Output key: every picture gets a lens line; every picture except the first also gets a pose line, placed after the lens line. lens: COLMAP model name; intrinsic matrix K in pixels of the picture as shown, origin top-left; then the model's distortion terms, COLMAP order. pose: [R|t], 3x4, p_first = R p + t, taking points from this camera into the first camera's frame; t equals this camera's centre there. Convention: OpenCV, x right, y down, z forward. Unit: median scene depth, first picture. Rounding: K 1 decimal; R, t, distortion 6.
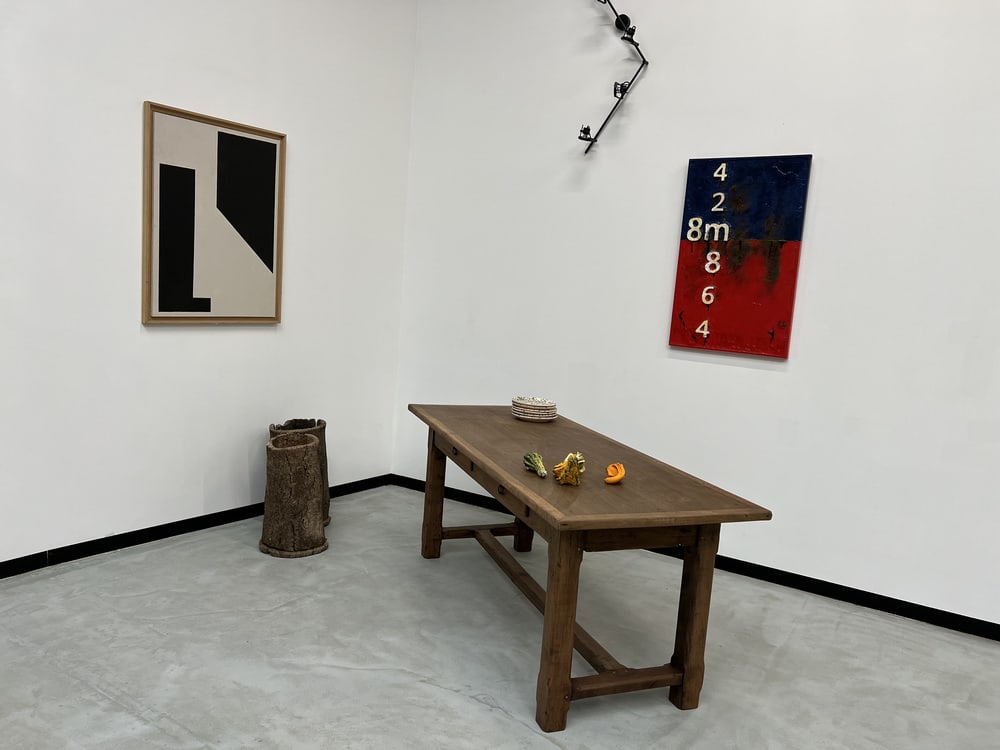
lens RADIAL K [[755.7, 0, 501.4], [0, 755.7, 369.7], [0, 0, 1]] dist [0.061871, -0.073318]
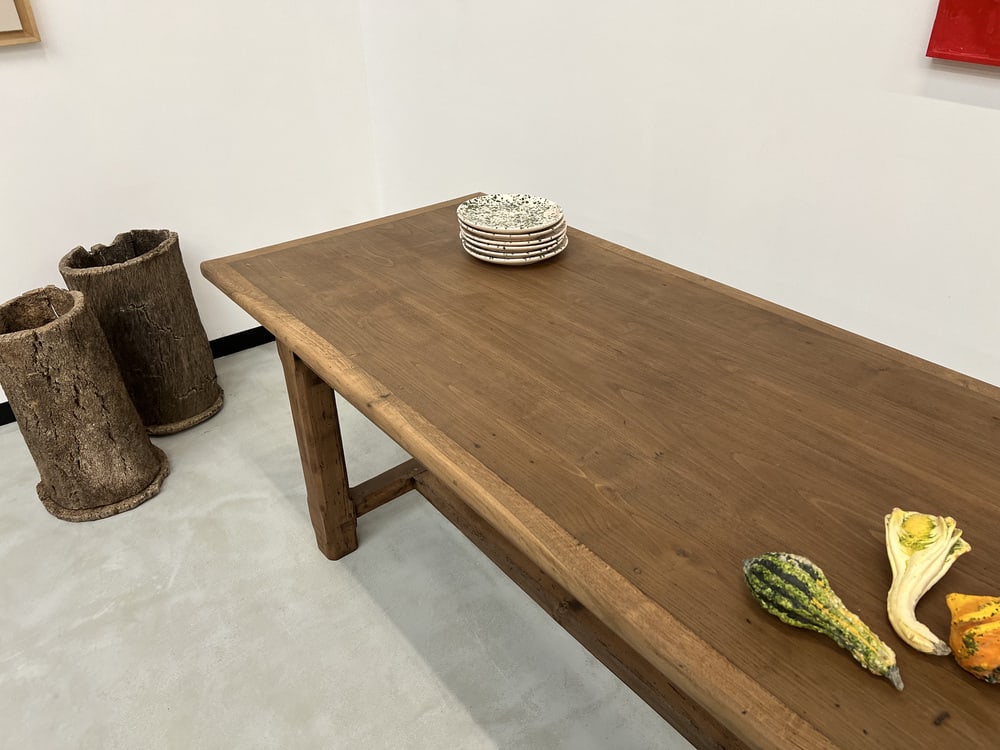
lens RADIAL K [[755.7, 0, 494.1], [0, 755.7, 373.4], [0, 0, 1]] dist [0.061871, -0.073318]
pose [[0.948948, 0.076006, -0.306138, 0.170136], [0.057329, 0.912813, 0.404334, -0.055264], [0.310179, -0.401242, 0.861855, 0.663893]]
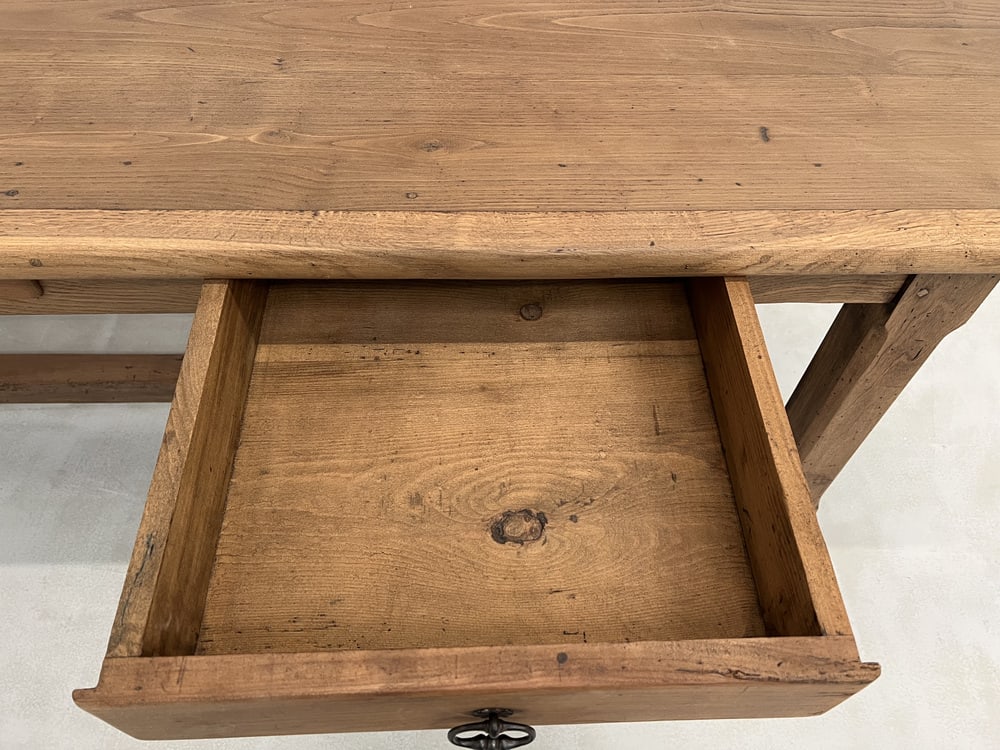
lens RADIAL K [[755.7, 0, 494.0], [0, 755.7, 379.0], [0, 0, 1]] dist [0.061871, -0.073318]
pose [[0.808038, -0.500258, 0.311153, 0.091771], [0.100338, 0.637301, 0.764055, -0.000789], [-0.580523, -0.586165, 0.565158, 0.728923]]
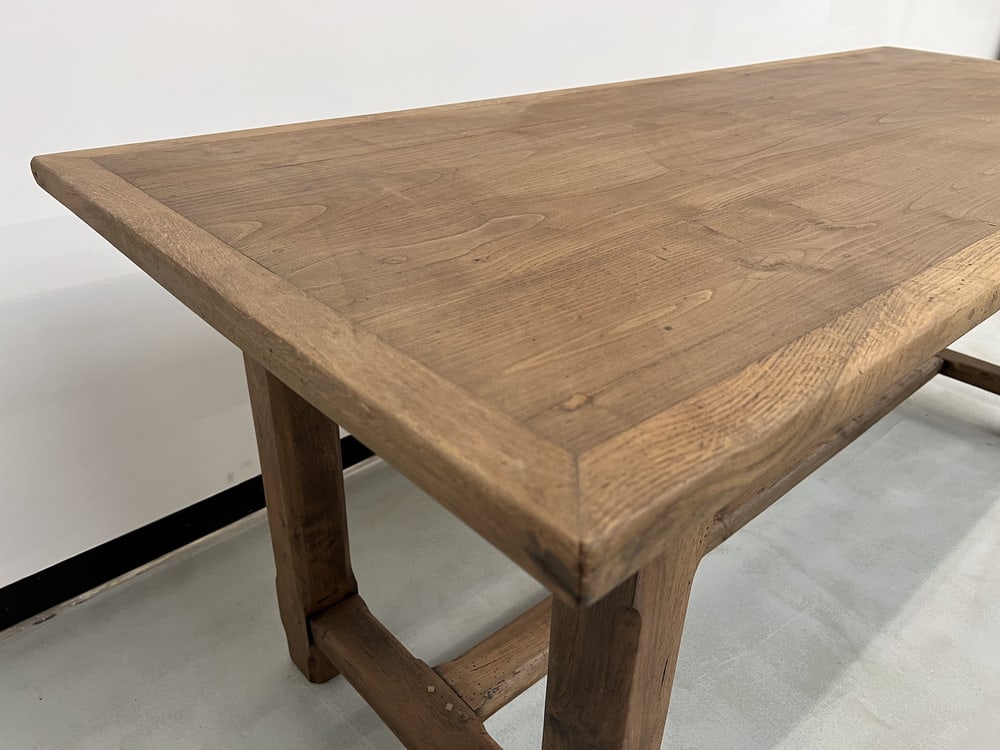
lens RADIAL K [[755.7, 0, 508.7], [0, 755.7, 368.7], [0, 0, 1]] dist [0.061871, -0.073318]
pose [[0.238047, -0.526351, 0.816265, -0.180167], [0.099251, 0.849207, 0.518649, -0.001380], [-0.966169, -0.042447, 0.254392, 1.001256]]
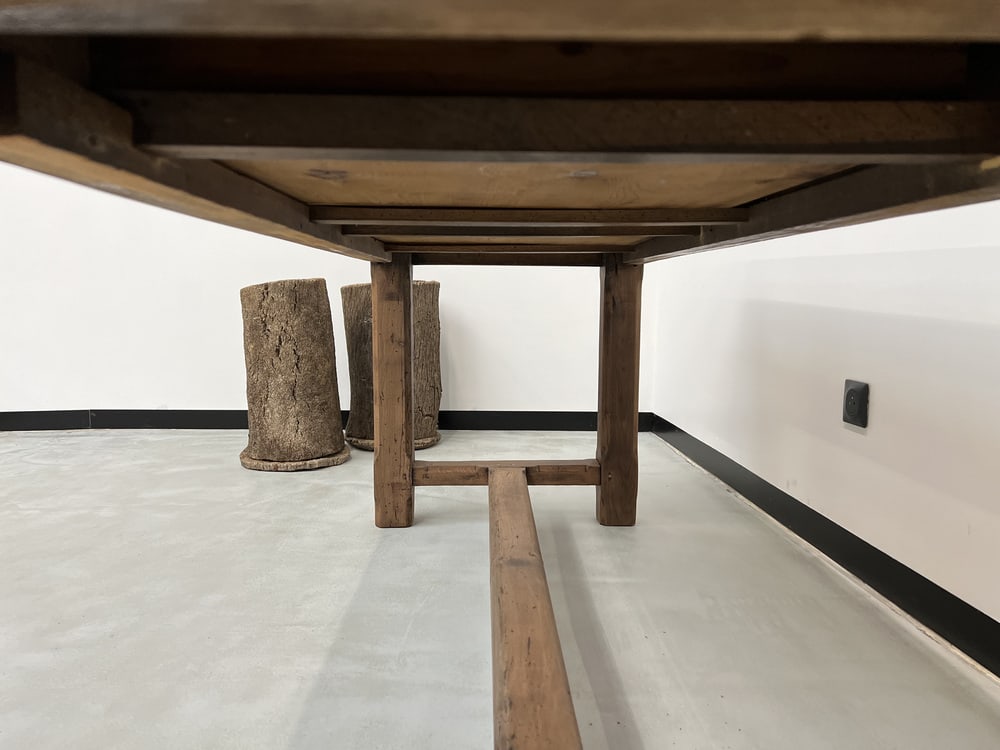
lens RADIAL K [[755.7, 0, 505.8], [0, 755.7, 376.5], [0, 0, 1]] dist [0.061871, -0.073318]
pose [[0.582821, 0.022687, -0.812284, 0.335744], [-0.053464, 0.998515, -0.010472, 0.169692], [0.810840, 0.049531, 0.583168, 0.811083]]
